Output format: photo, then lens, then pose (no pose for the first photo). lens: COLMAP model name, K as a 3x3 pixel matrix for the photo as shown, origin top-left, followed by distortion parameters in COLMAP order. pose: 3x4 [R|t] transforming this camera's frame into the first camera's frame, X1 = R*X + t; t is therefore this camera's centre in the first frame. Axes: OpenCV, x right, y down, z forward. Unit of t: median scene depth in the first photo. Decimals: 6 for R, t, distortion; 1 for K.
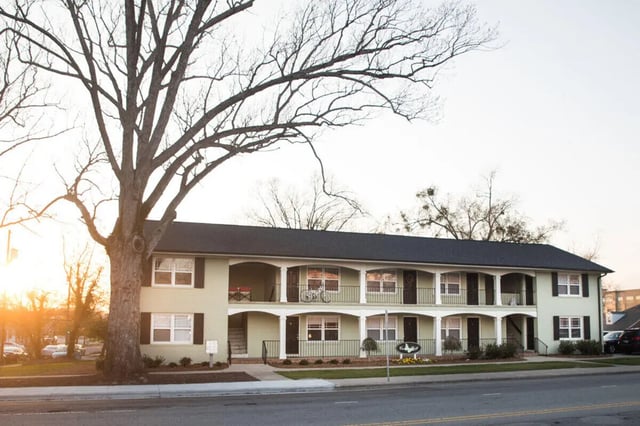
lens RADIAL K [[736.1, 0, 320.0], [0, 736.1, 213.0], [0, 0, 1]] dist [-0.080069, -0.011980]
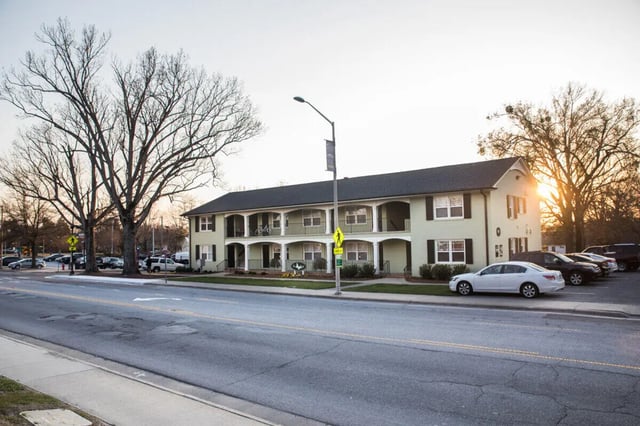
lens RADIAL K [[736.1, 0, 320.0], [0, 736.1, 213.0], [0, 0, 1]] dist [-0.080069, -0.011980]
pose [[0.247295, -0.054051, -0.967432, 1.296884], [0.158614, 0.987233, -0.014612, 0.097076], [0.955870, -0.149834, 0.252711, 0.612576]]
